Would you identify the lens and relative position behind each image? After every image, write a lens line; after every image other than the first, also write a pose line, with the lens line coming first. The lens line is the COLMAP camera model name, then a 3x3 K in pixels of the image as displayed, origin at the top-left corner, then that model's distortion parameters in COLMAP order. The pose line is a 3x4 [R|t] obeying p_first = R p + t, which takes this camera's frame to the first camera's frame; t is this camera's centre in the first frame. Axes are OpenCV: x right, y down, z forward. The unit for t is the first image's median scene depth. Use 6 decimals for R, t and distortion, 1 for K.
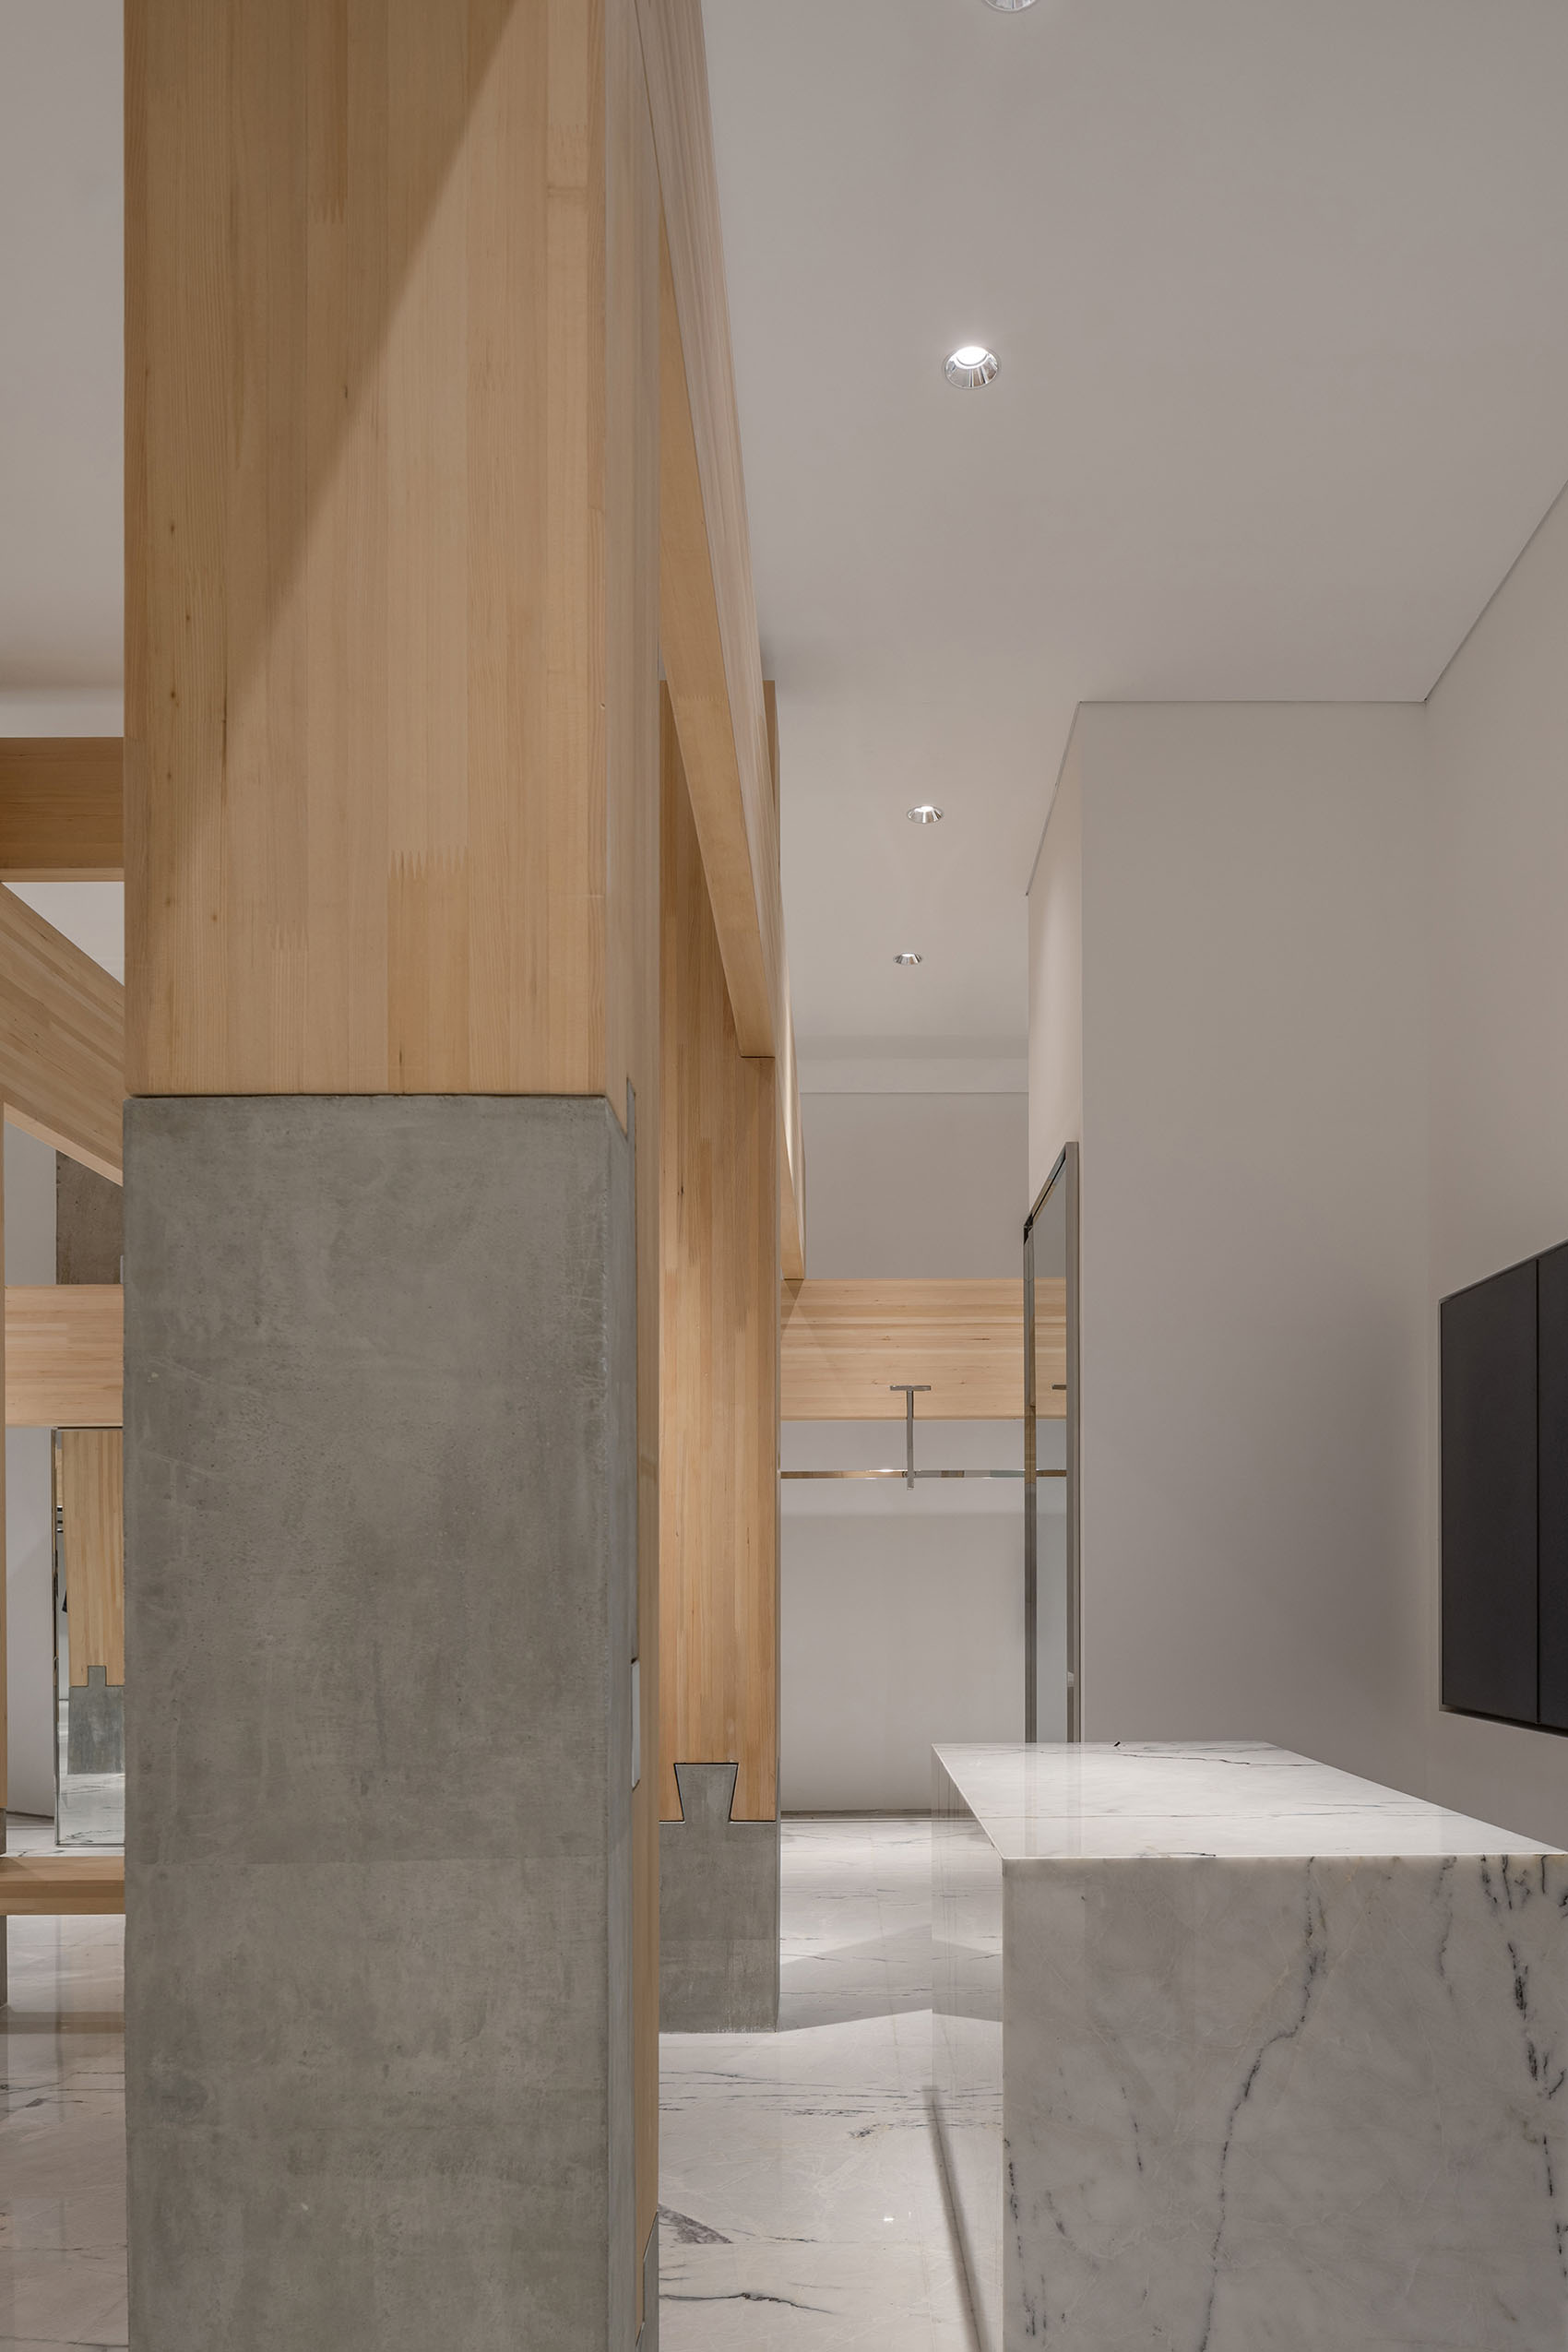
lens RADIAL K [[1648.7, 0, 780.2], [0, 1648.7, 1166.7], [0, 0, 1]] dist [-0.009310, 0.000921]
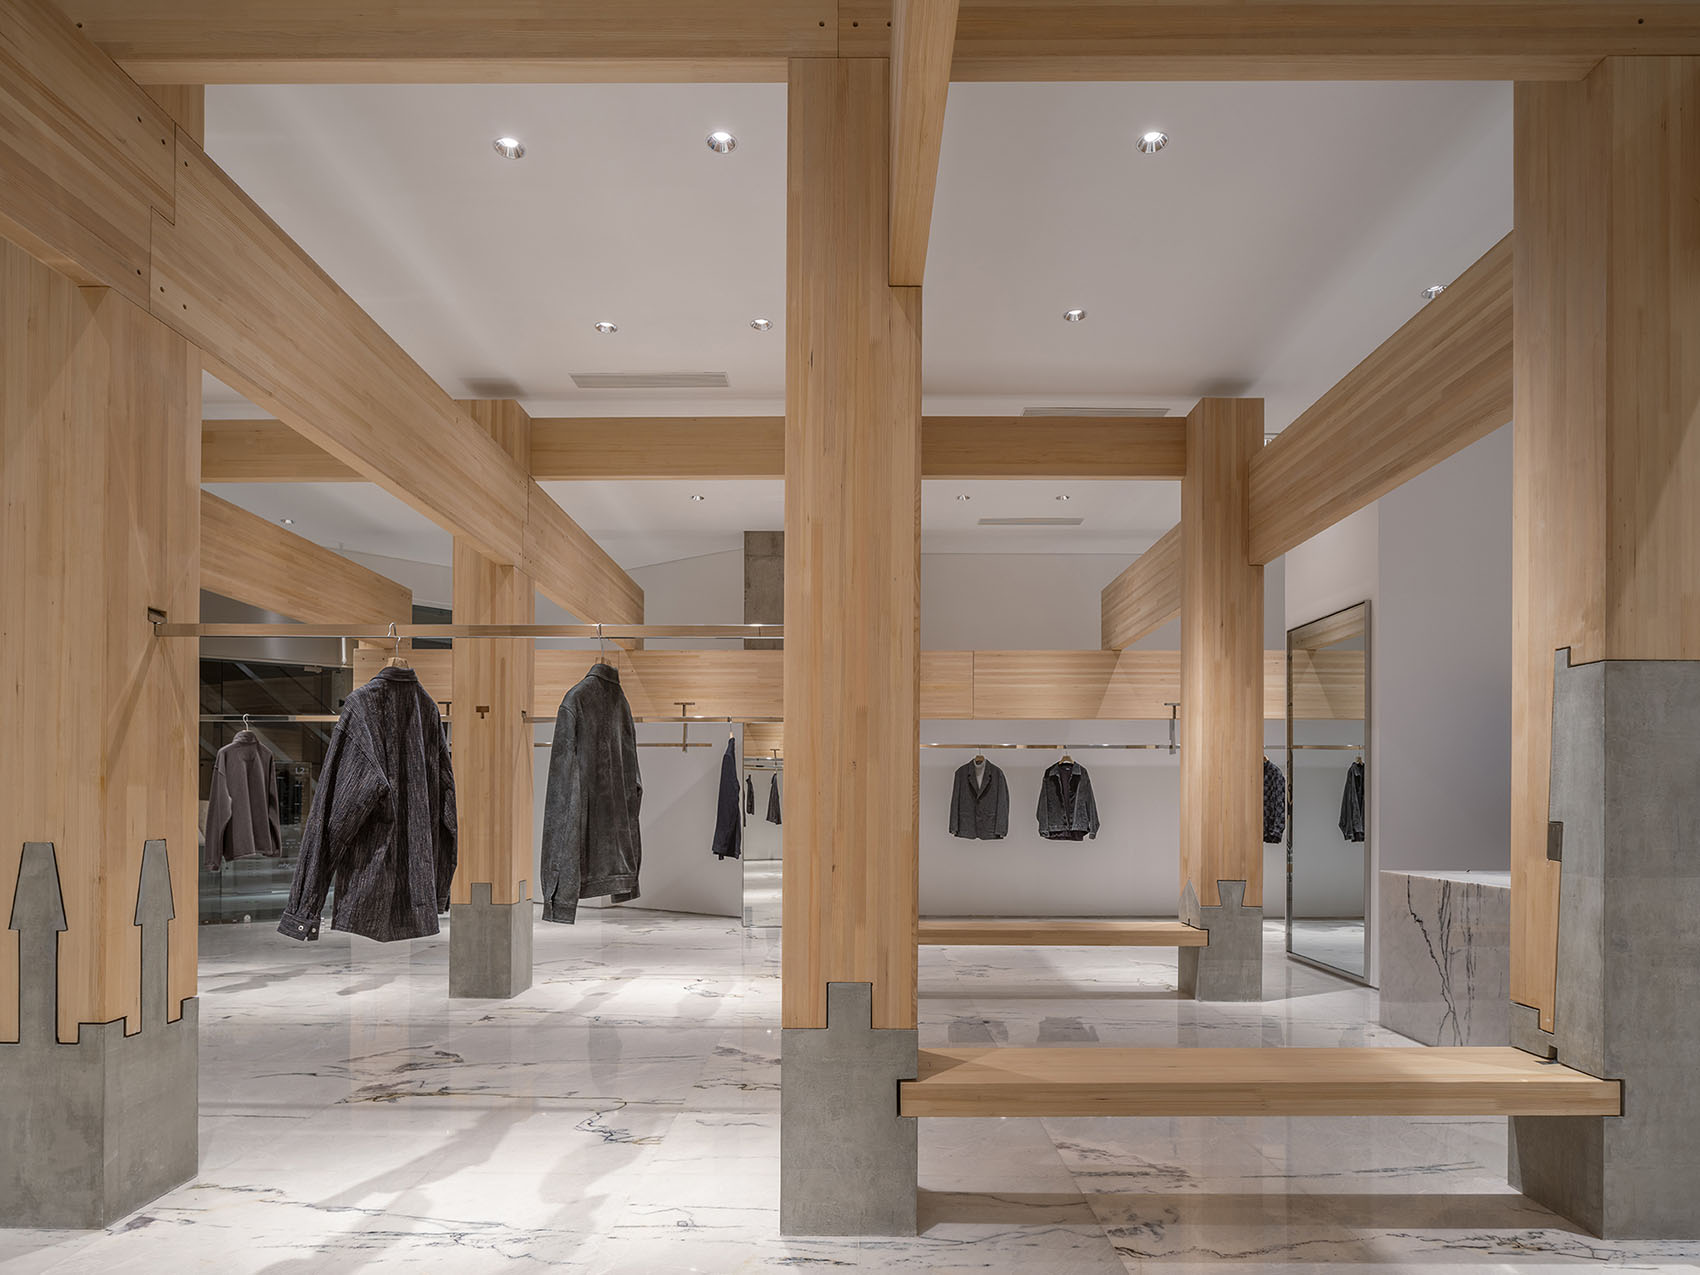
lens RADIAL K [[939.8, 0, 840.5], [0, 939.8, 556.5], [0, 0, 1]] dist [-0.002928, 0.000331]
pose [[0.999681, 0.004524, -0.024841, -1.138663], [-0.004679, 0.999970, -0.006174, -0.140562], [0.024812, 0.006289, 0.999672, -0.605460]]
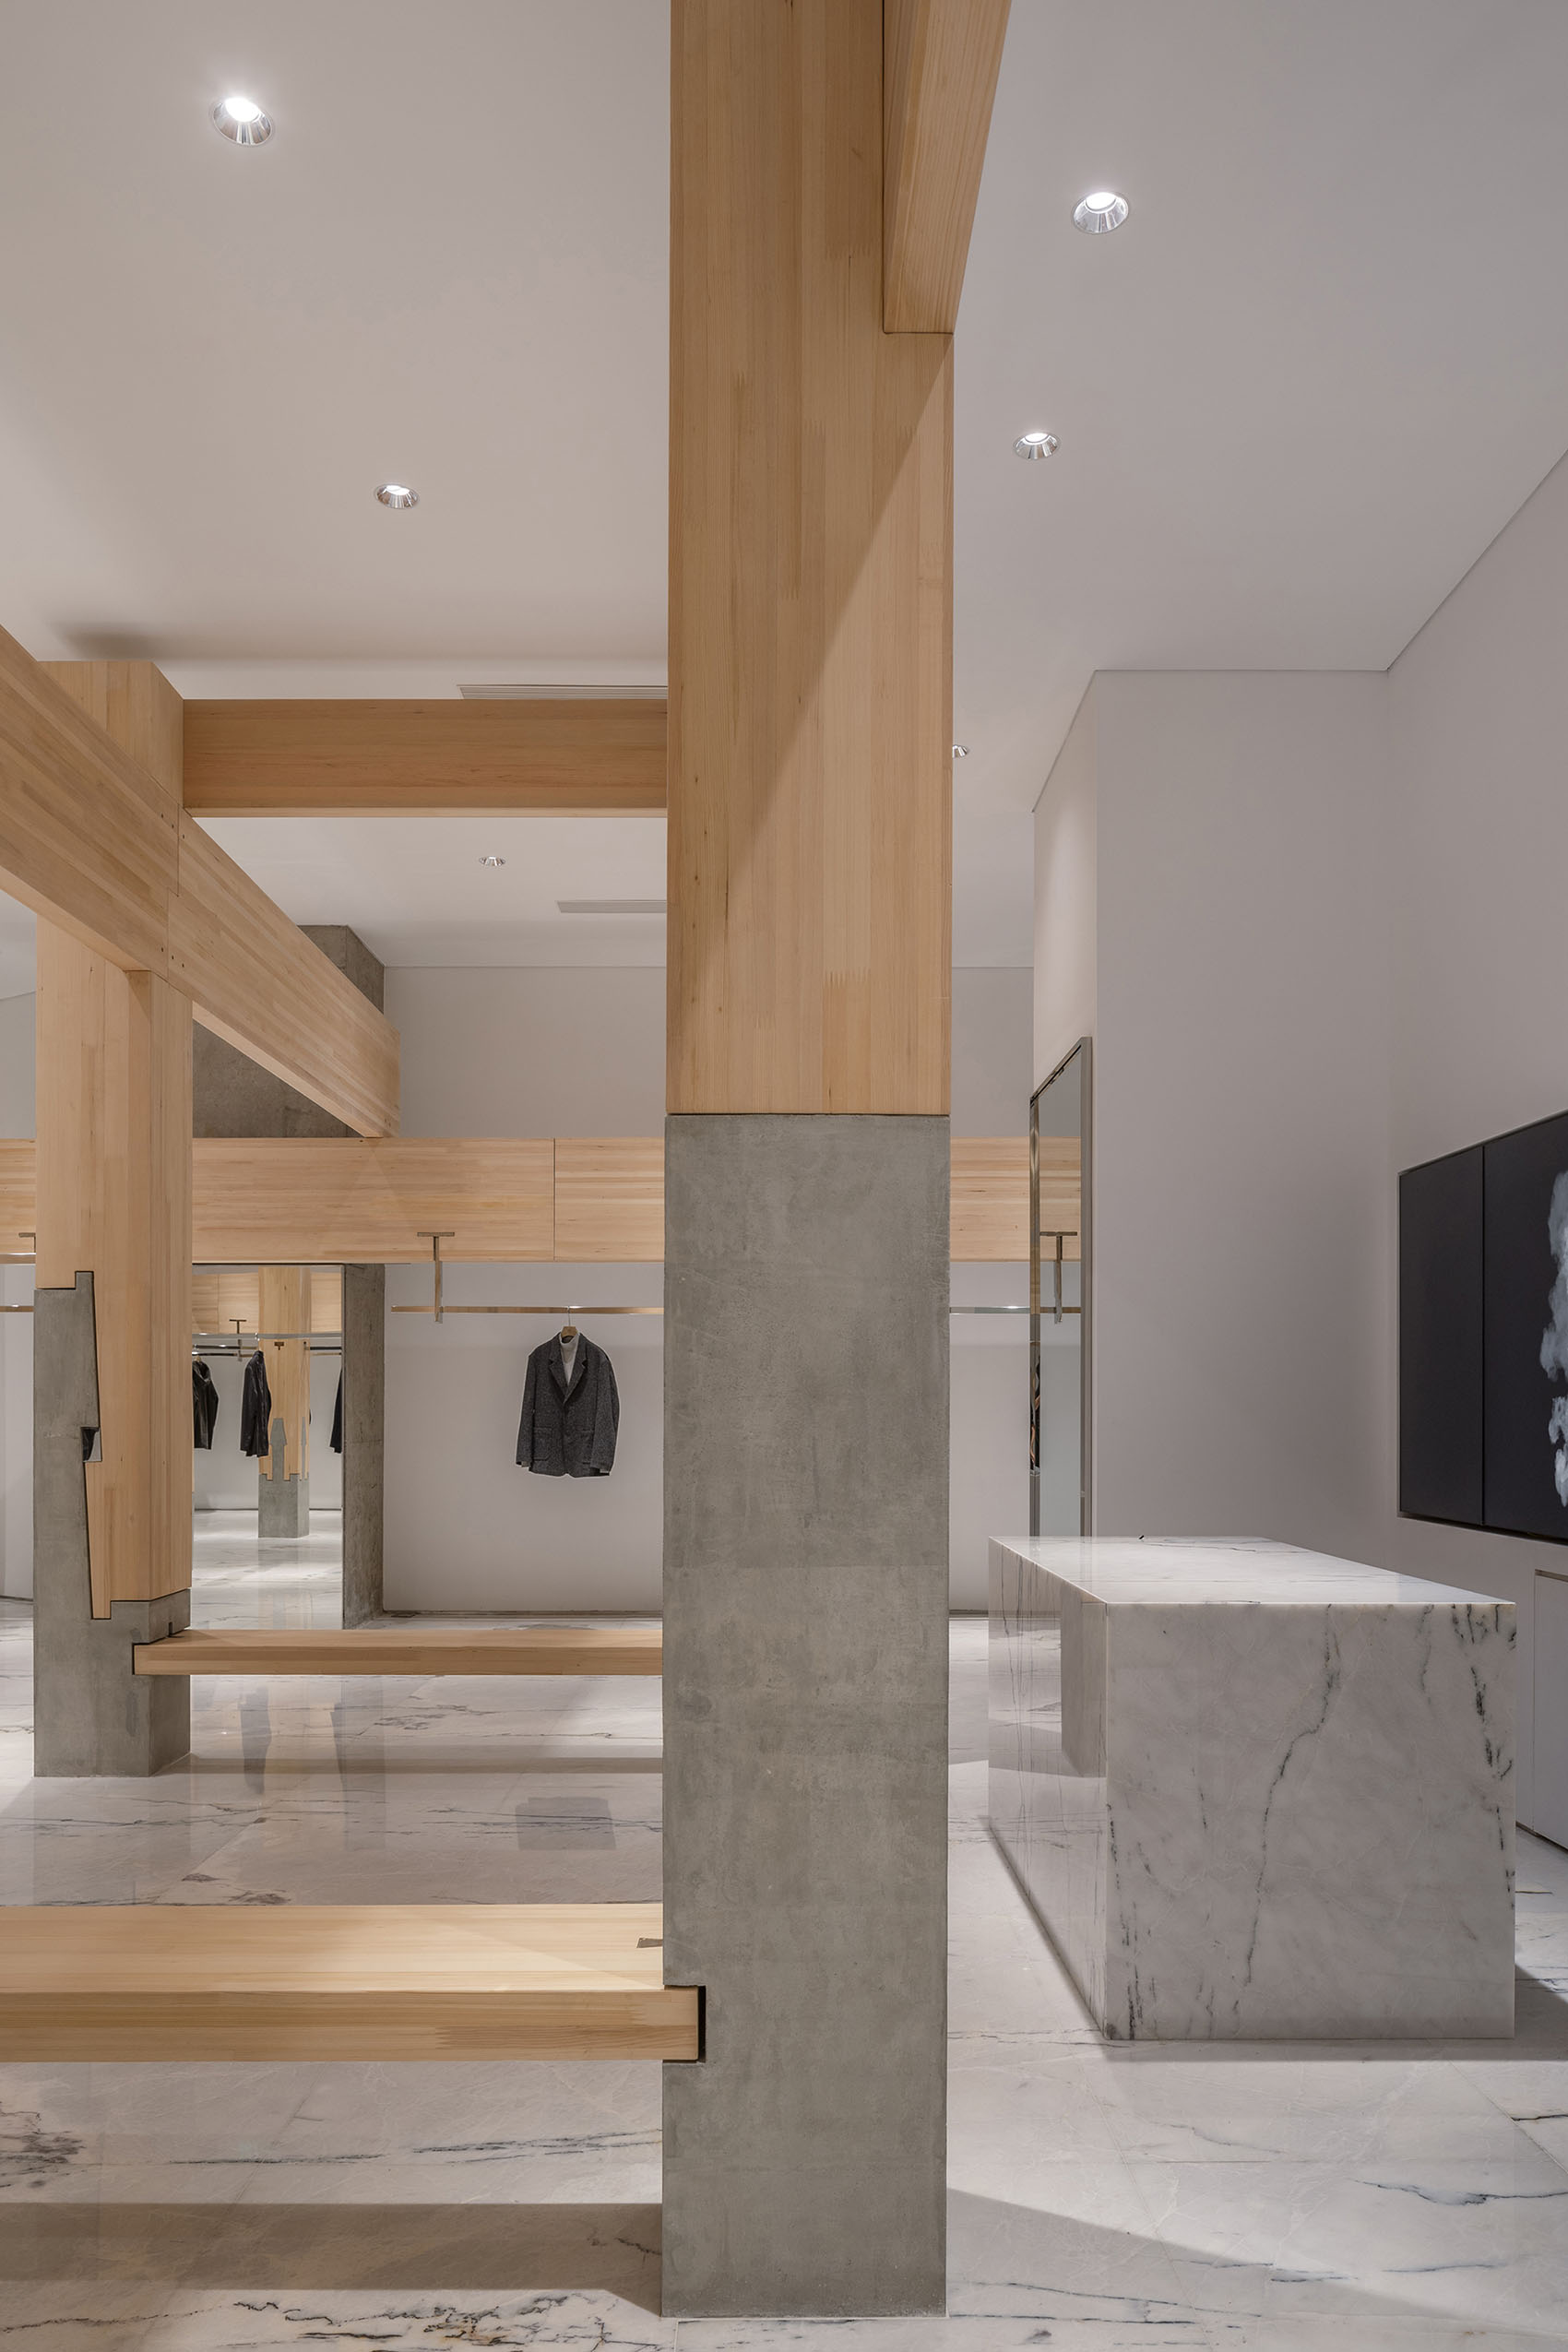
lens RADIAL K [[1605.6, 0, 693.4], [0, 1605.6, 999.2], [0, 0, 1]] dist [-0.007563, 0.002437]
pose [[0.999818, 0.003469, -0.018736, -0.193862], [-0.003486, 0.999994, -0.000865, -0.091389], [0.018733, 0.000930, 0.999824, -0.372656]]
